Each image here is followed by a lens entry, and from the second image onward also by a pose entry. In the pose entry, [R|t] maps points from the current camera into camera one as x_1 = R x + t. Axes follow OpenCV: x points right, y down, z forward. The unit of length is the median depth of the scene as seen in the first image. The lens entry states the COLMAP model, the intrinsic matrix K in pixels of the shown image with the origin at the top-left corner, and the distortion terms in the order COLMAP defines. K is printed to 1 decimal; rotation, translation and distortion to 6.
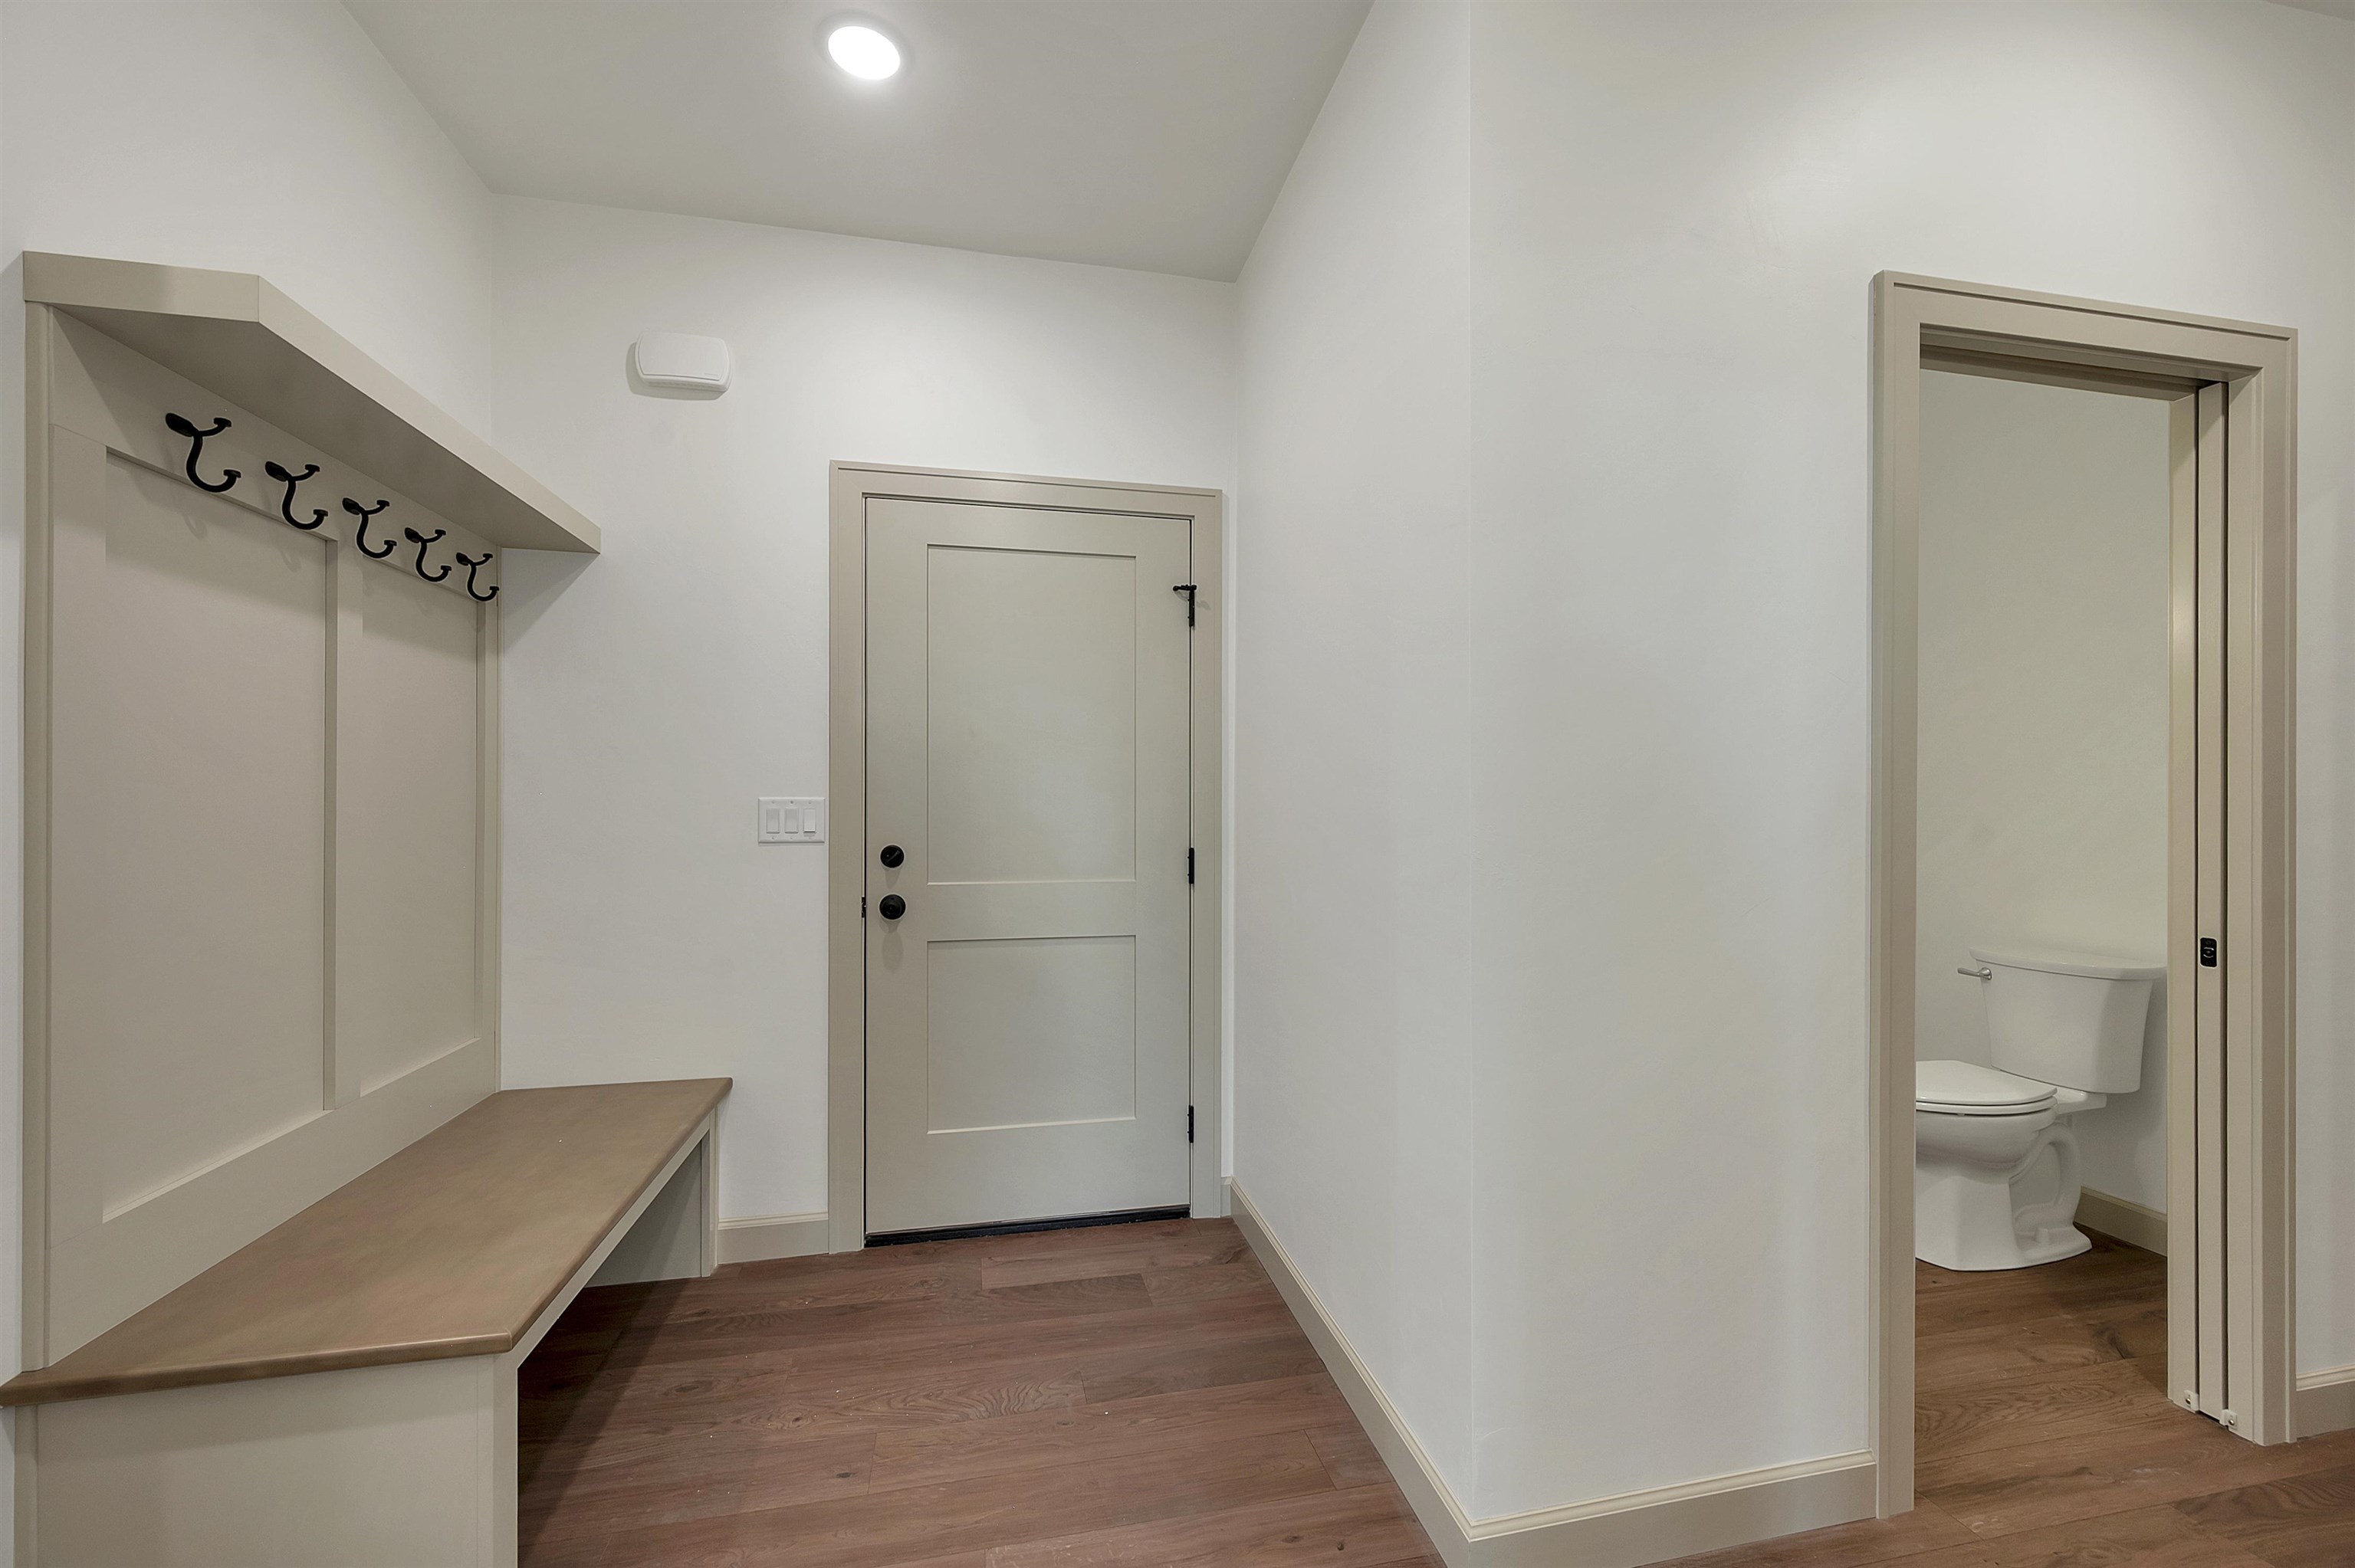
lens RADIAL K [[967.0, 0, 1193.5], [0, 967.0, 801.0], [0, 0, 1]] dist [0.000908, 0.000012]
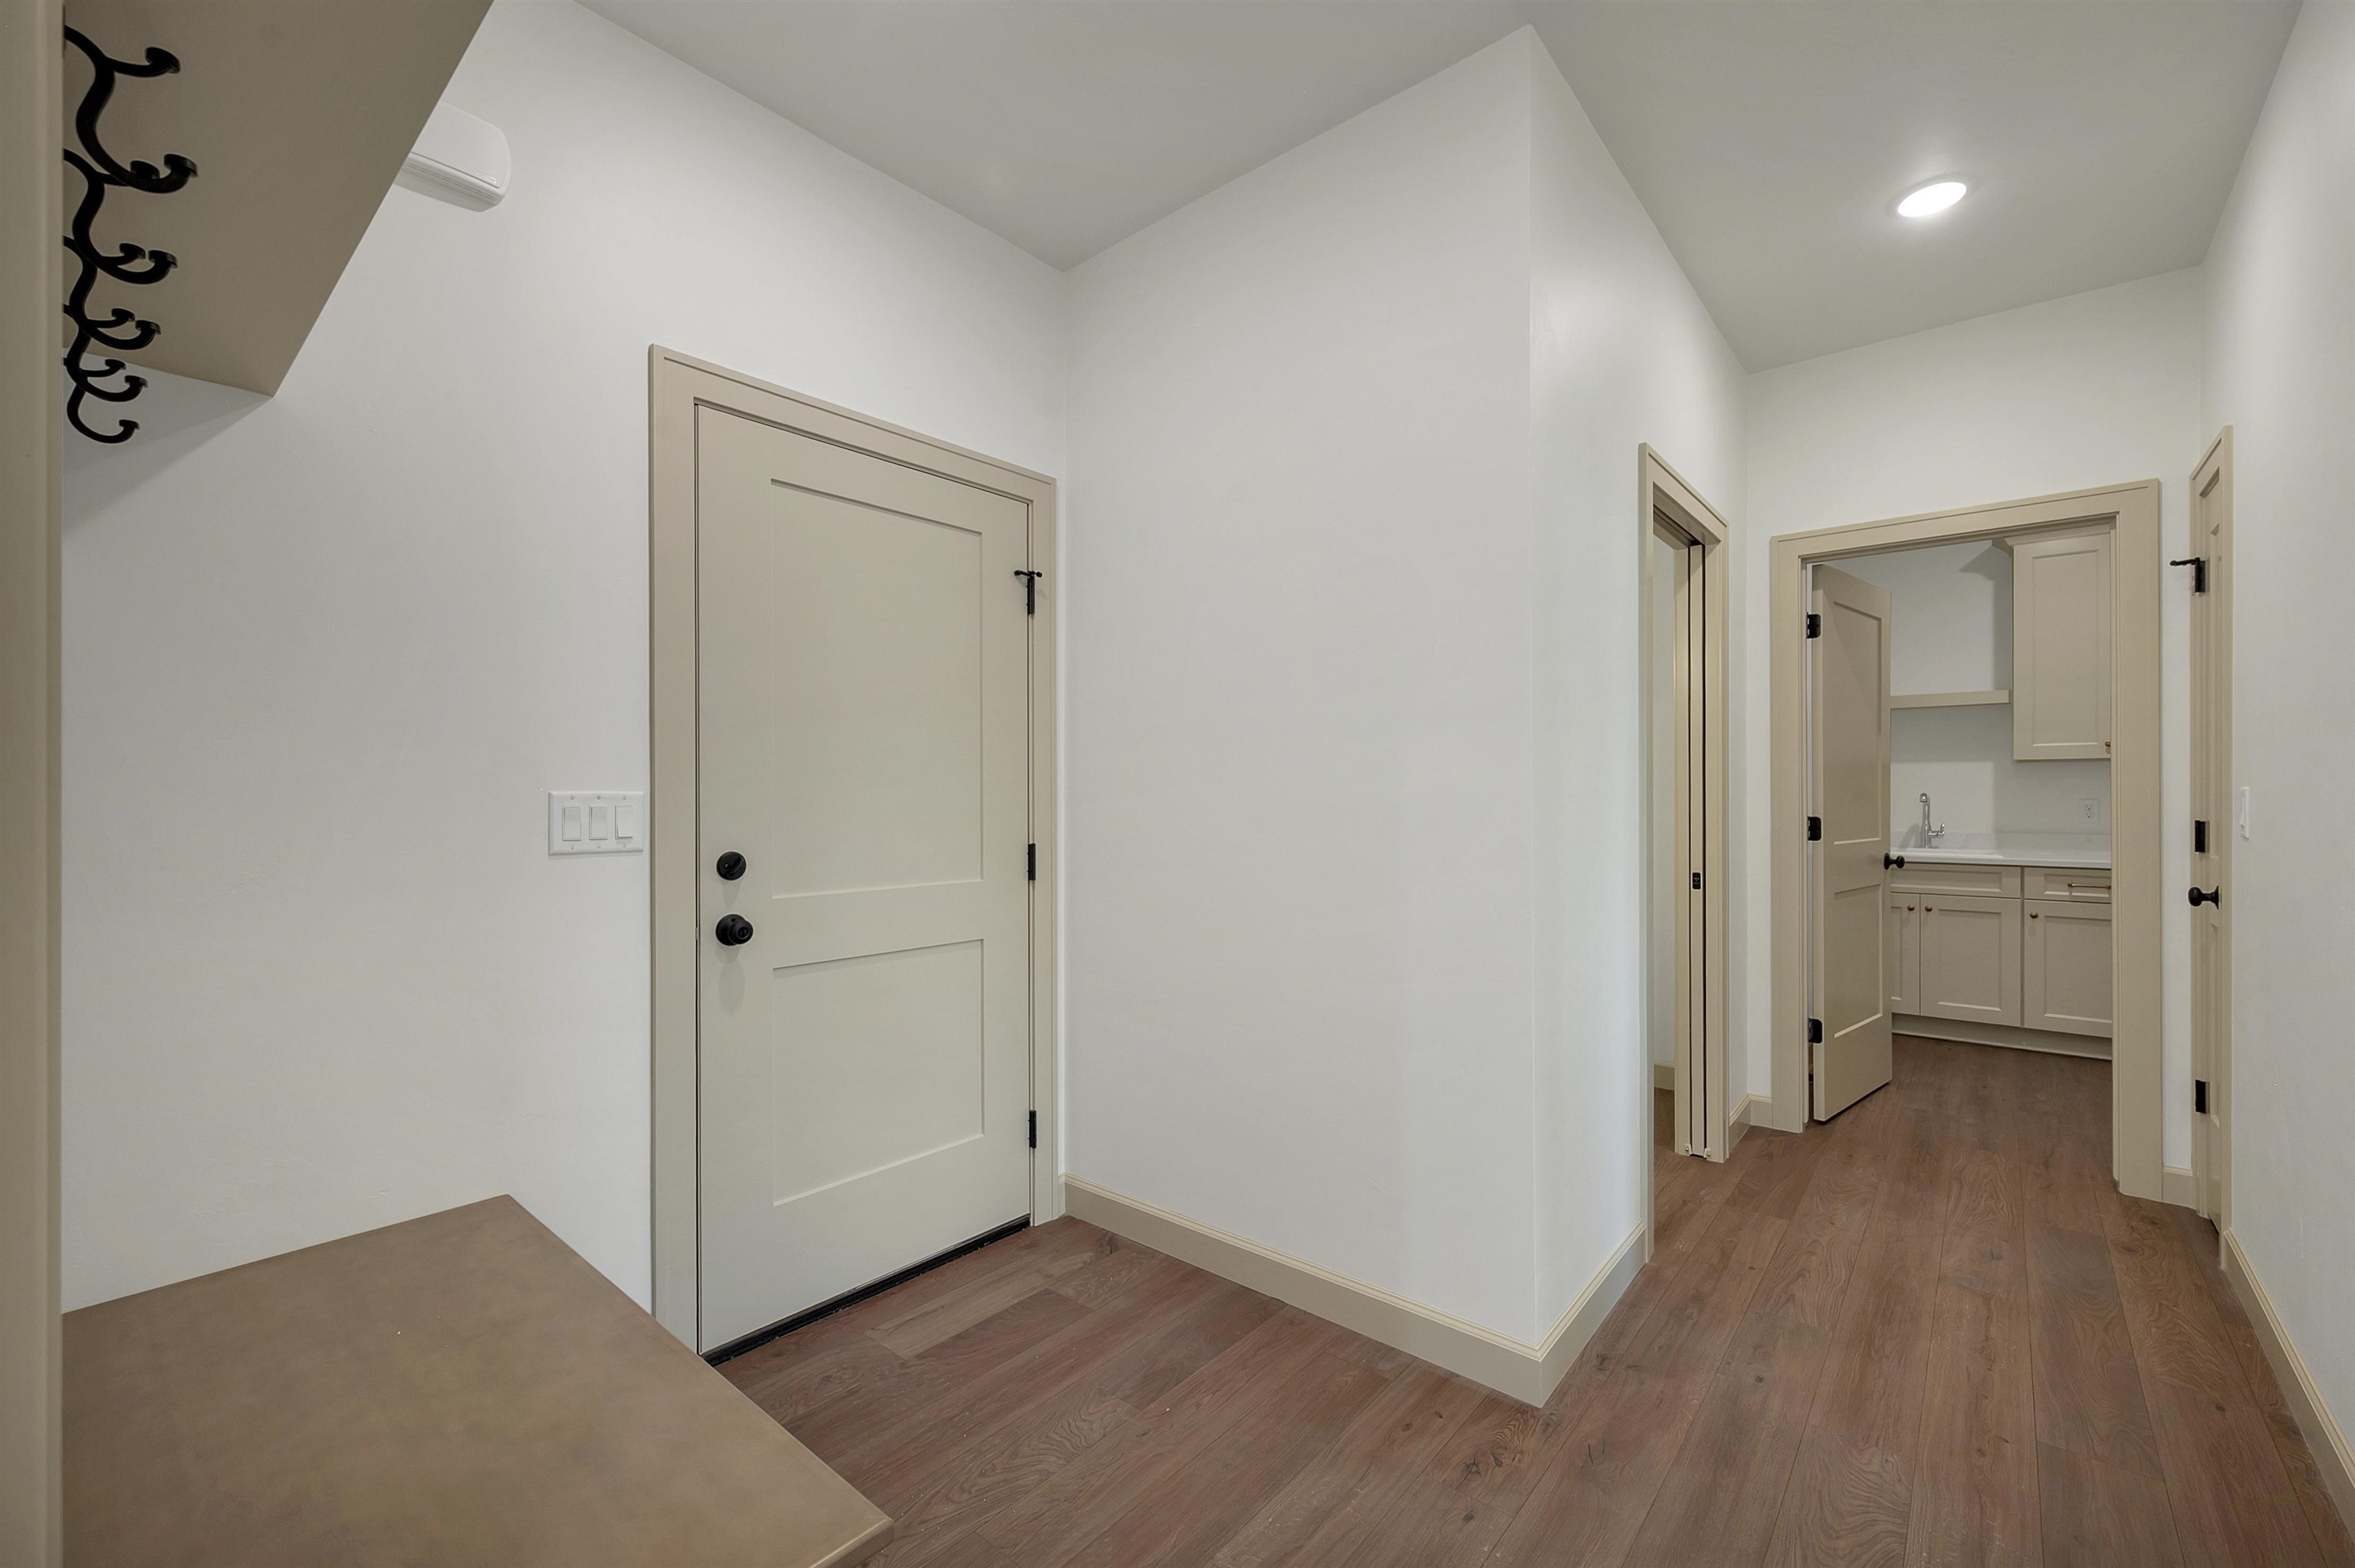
lens RADIAL K [[967.0, 0, 1197.3], [0, 967.0, 797.9], [0, 0, 1]] dist [0.000908, 0.000012]
pose [[0.792888, -0.005520, 0.609342, -0.503905], [0.006198, 0.999980, 0.000995, 0.003493], [-0.609336, 0.002988, 0.792907, 0.145454]]
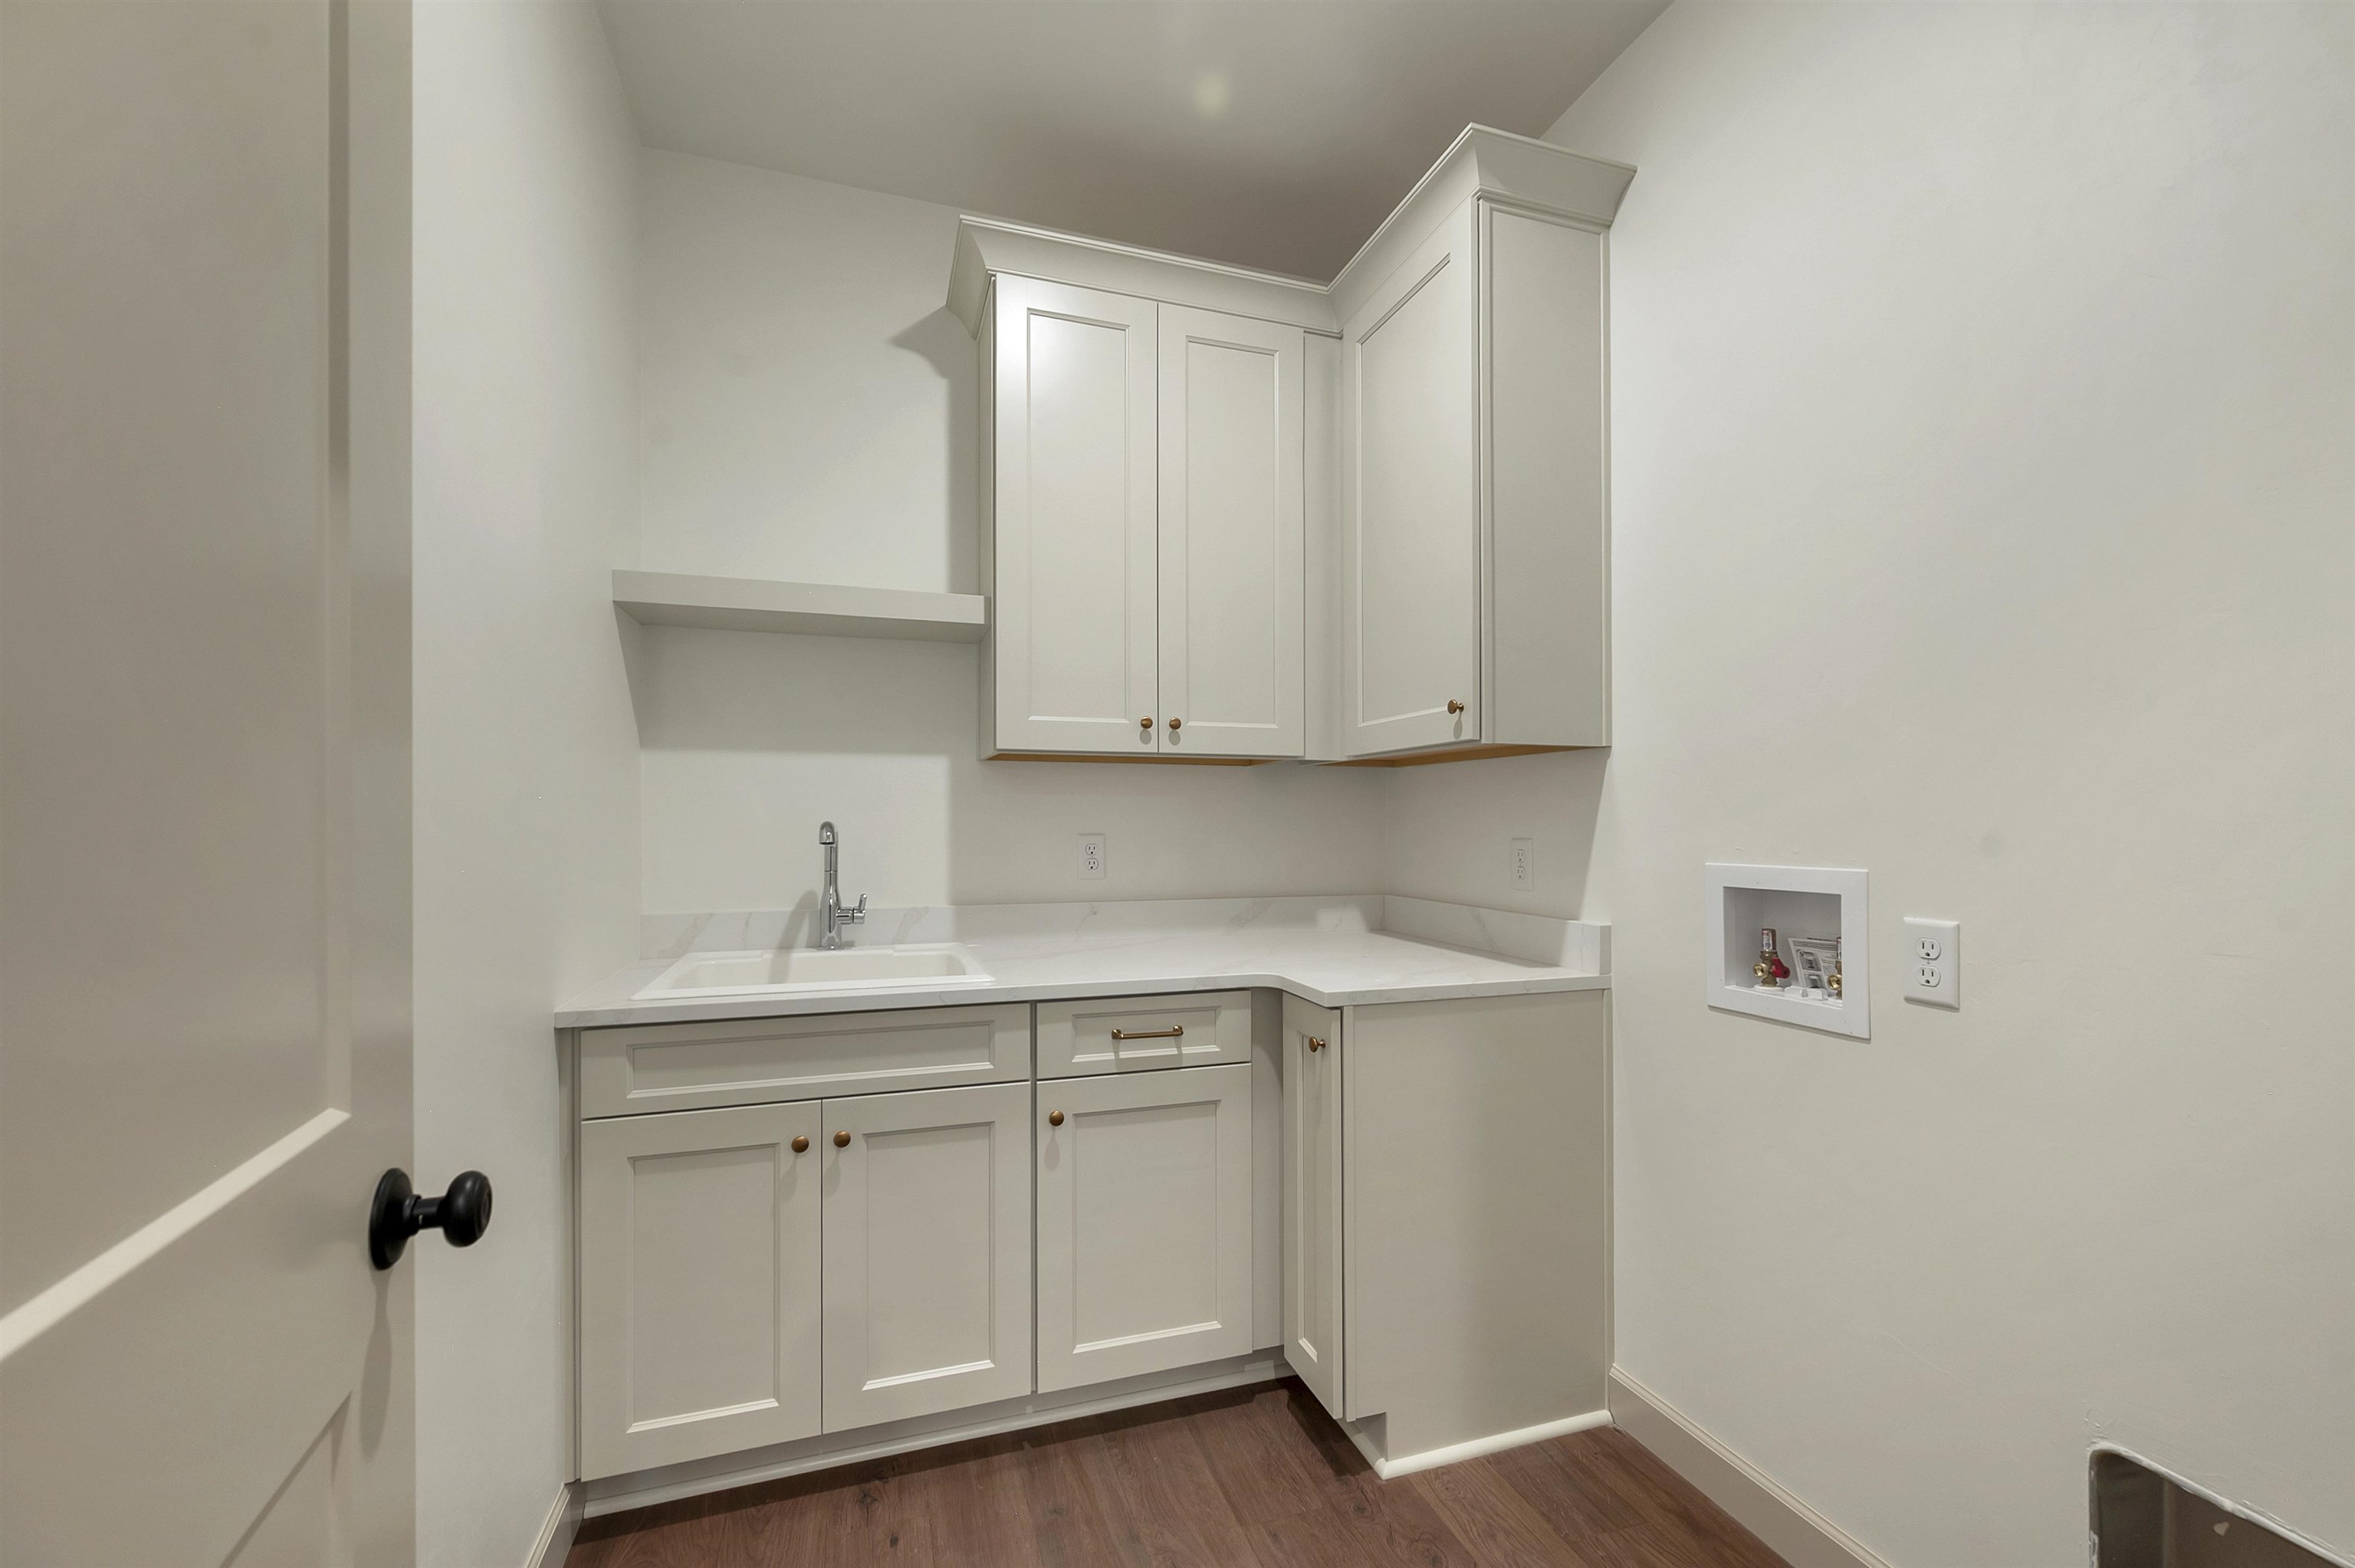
lens RADIAL K [[967.0, 0, 1189.2], [0, 967.0, 806.8], [0, 0, 1]] dist [0.000908, 0.000012]
pose [[-0.095710, 0.006380, 0.995389, 1.033214], [0.011178, 0.999923, -0.005334, -0.002449], [-0.995347, 0.010616, -0.095774, 0.581905]]
